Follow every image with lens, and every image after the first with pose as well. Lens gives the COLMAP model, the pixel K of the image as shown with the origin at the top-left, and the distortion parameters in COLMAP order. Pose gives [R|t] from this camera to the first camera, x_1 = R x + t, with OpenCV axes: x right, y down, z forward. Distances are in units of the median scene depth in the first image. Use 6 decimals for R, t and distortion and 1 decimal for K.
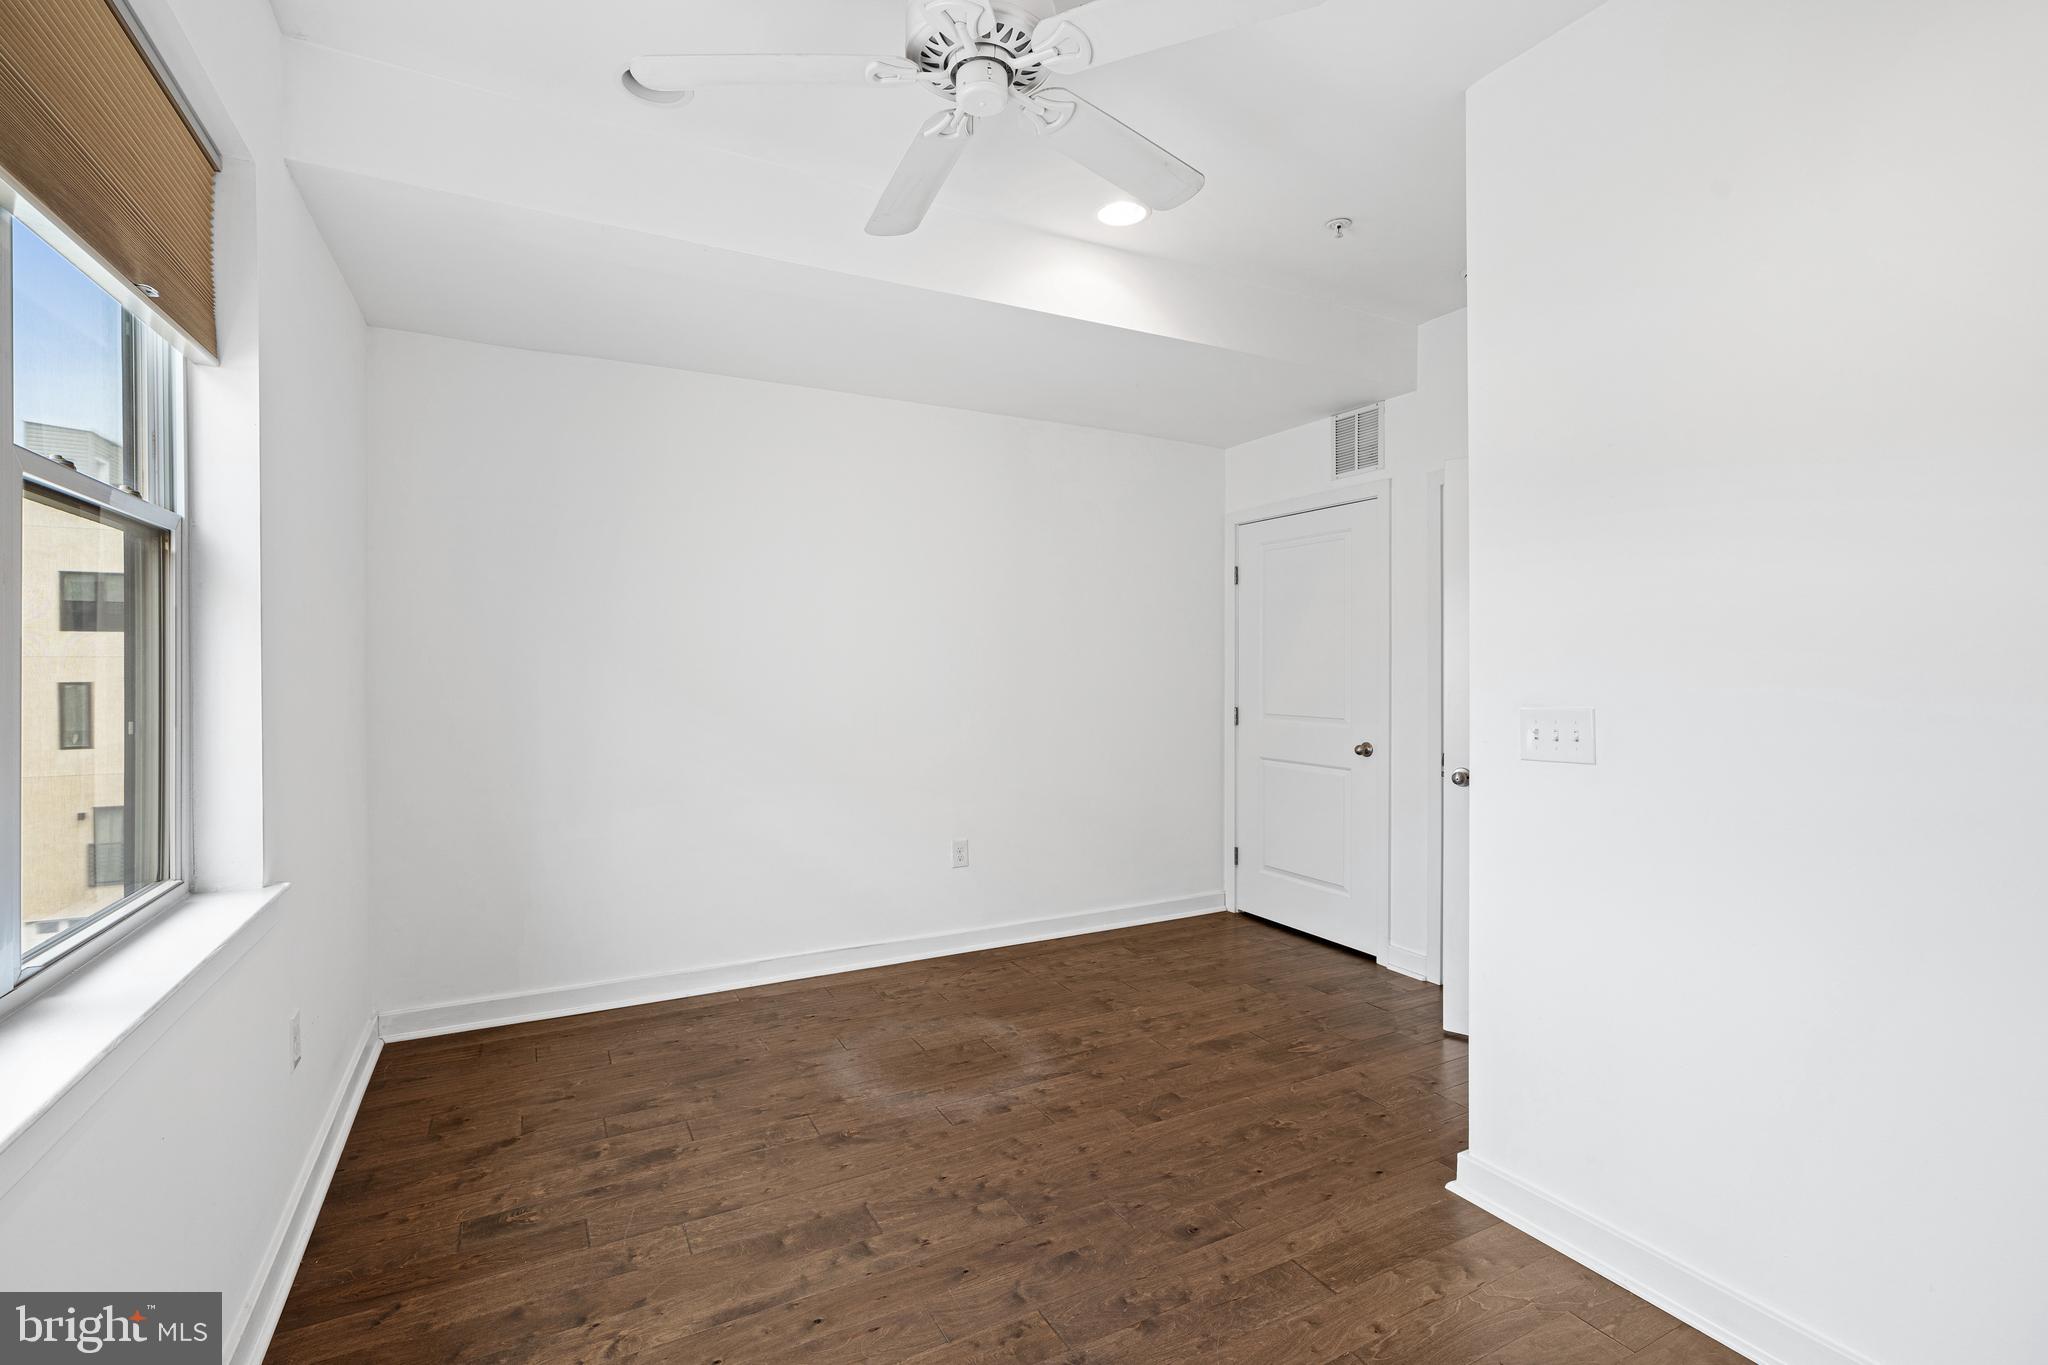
lens RADIAL K [[916.0, 0, 1002.2], [0, 916.0, 679.2], [0, 0, 1]] dist [-0.024769, 0.020288]
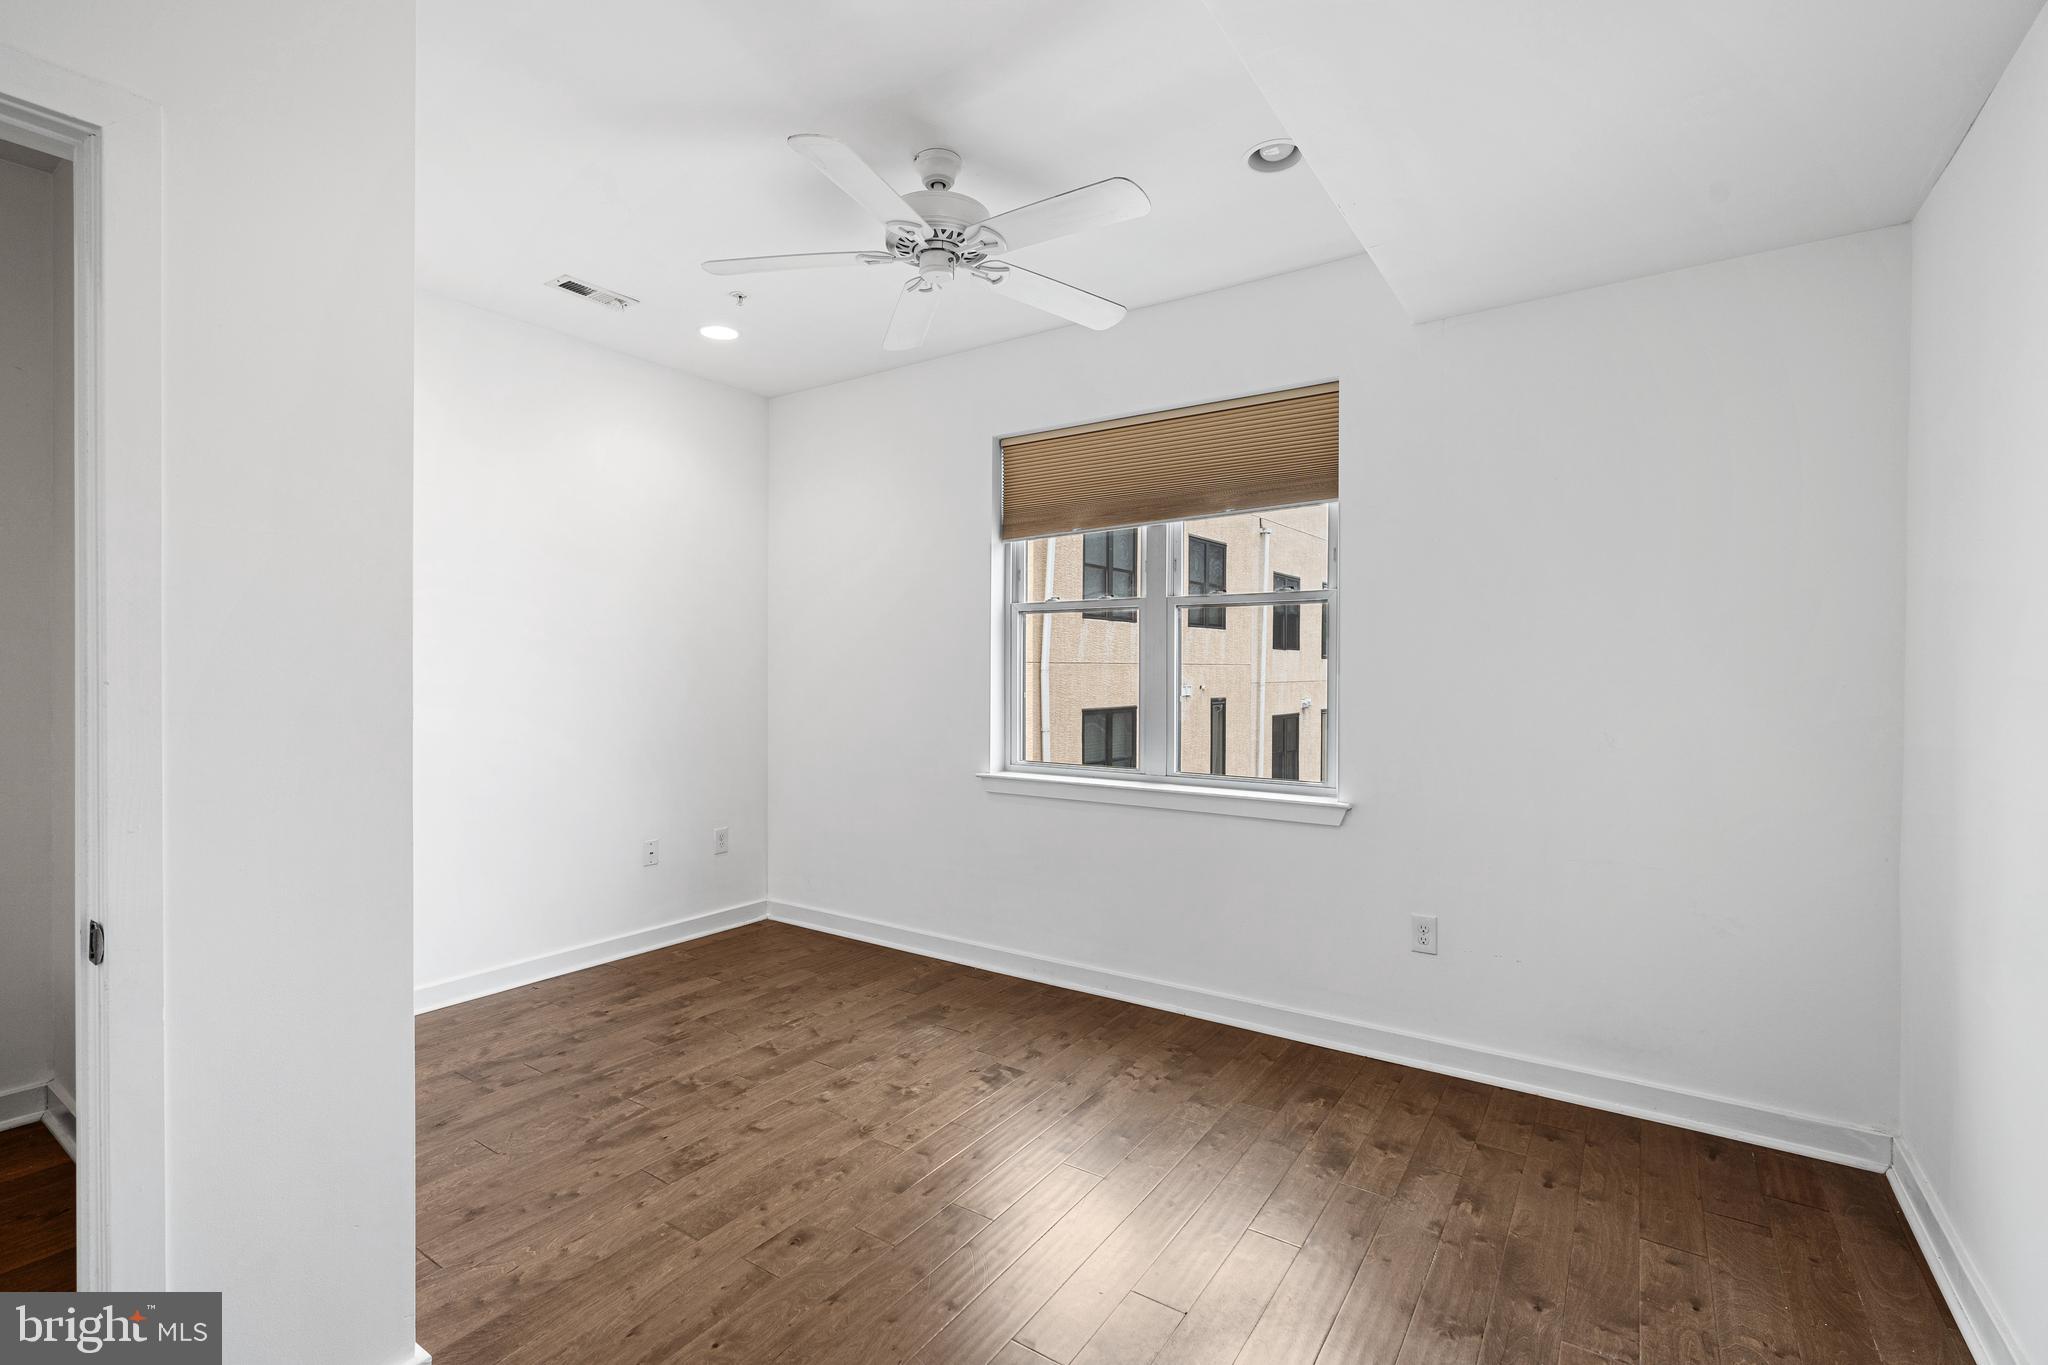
lens RADIAL K [[922.2, 0, 1015.5], [0, 922.2, 654.2], [0, 0, 1]] dist [-0.005701, 0.000685]
pose [[-0.878686, -0.010416, -0.477286, 0.466683], [-0.010164, 0.999944, -0.003111, -0.029461], [0.477292, 0.002117, -0.878742, 1.921008]]
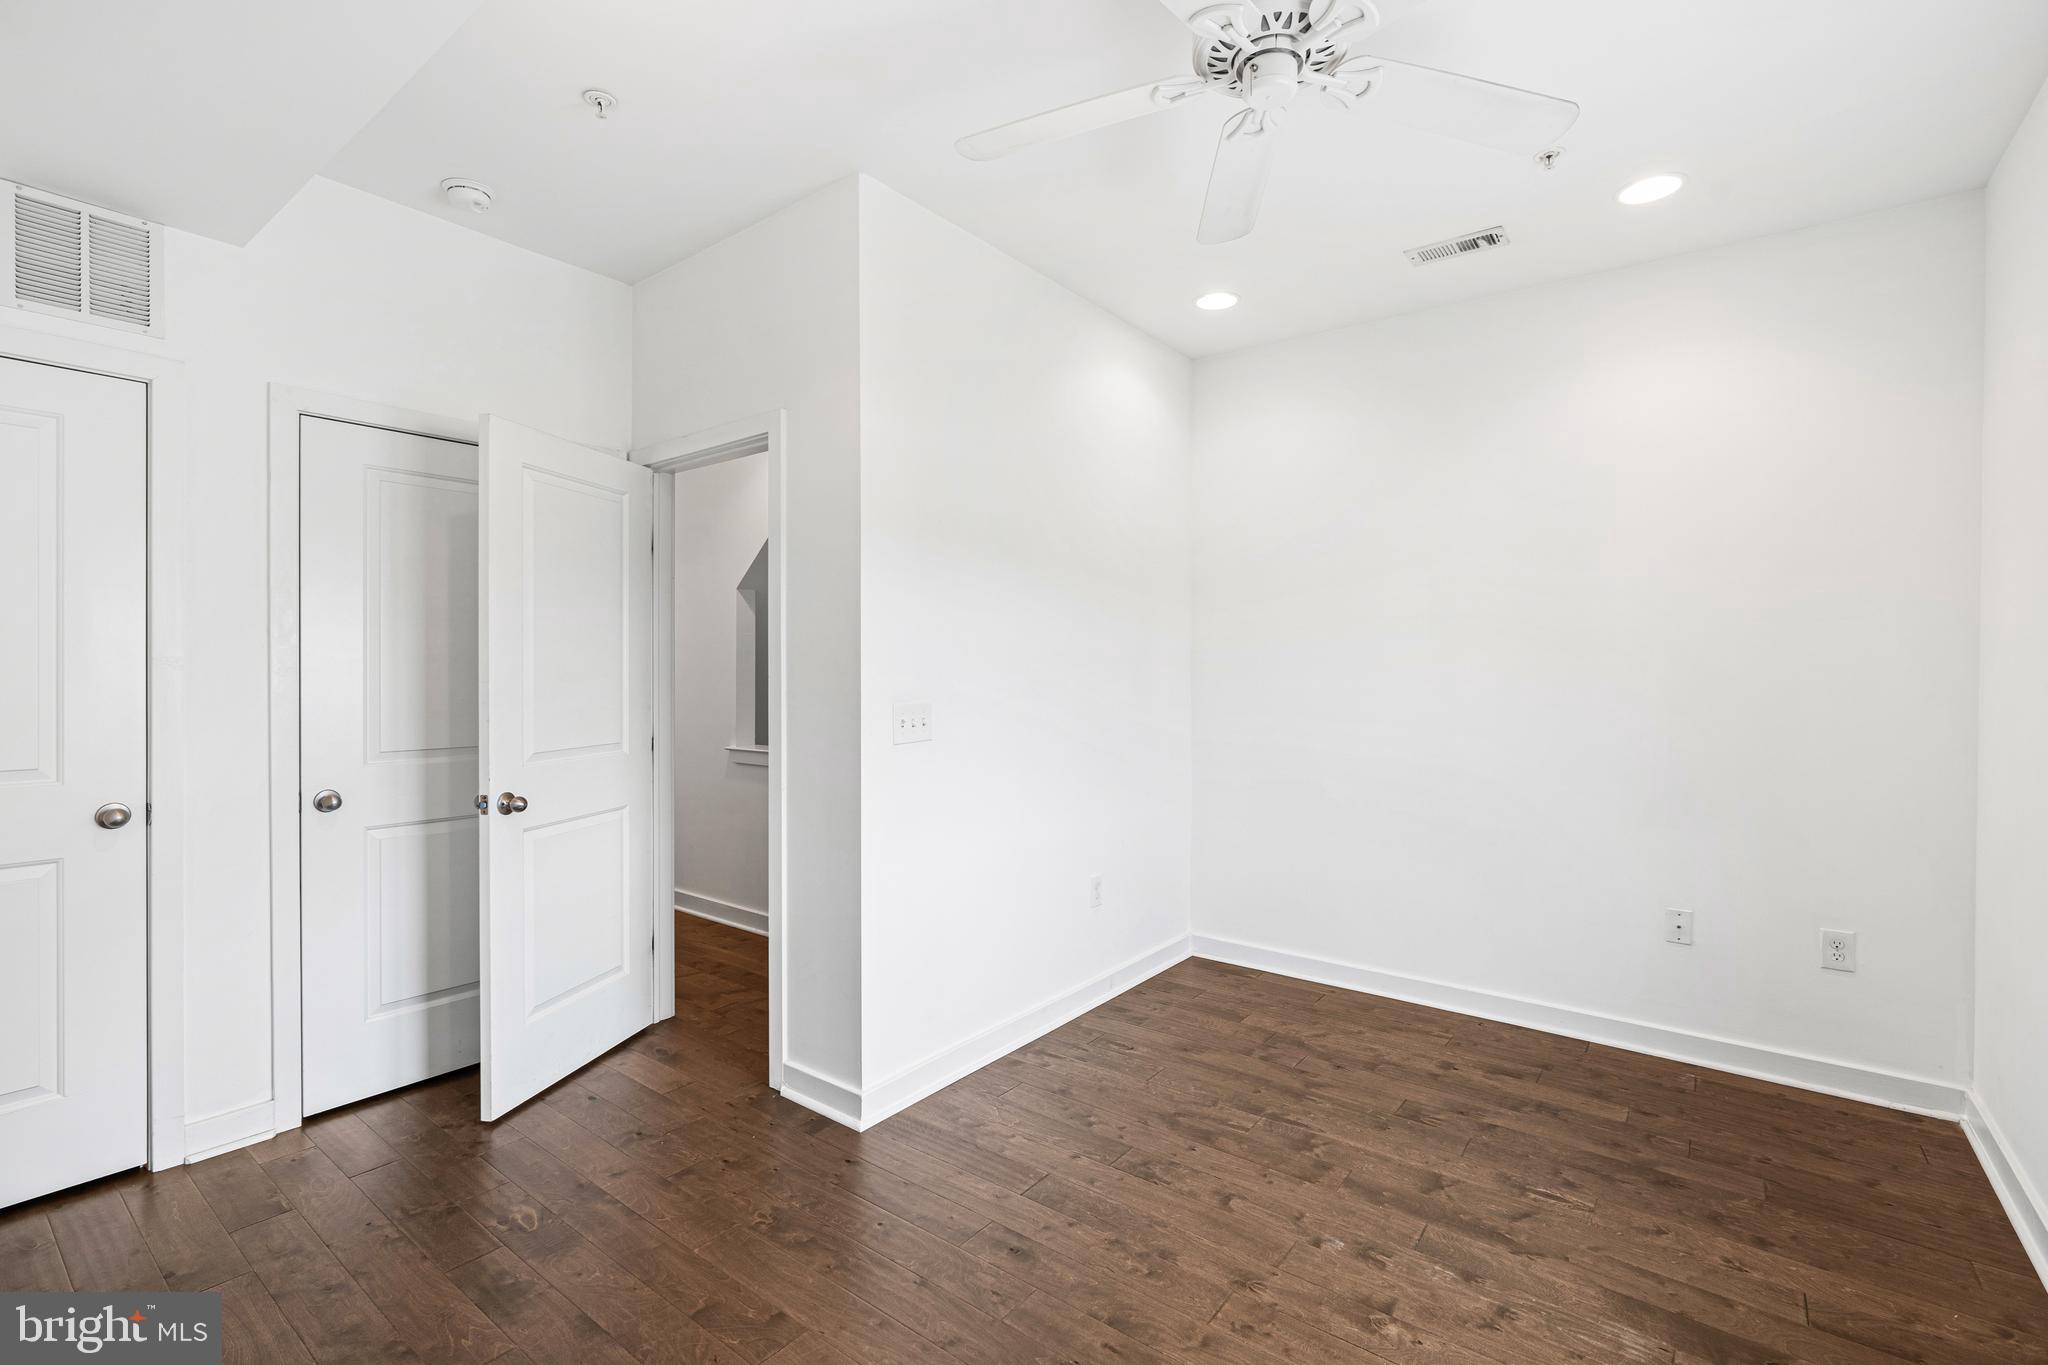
lens RADIAL K [[922.2, 0, 1015.5], [0, 922.2, 654.2], [0, 0, 1]] dist [-0.005701, 0.000685]
pose [[-0.419861, 0.012740, 0.907499, -0.670853], [0.008059, 0.999914, -0.010309, -0.023820], [-0.907553, 0.002985, -0.419928, 1.363767]]
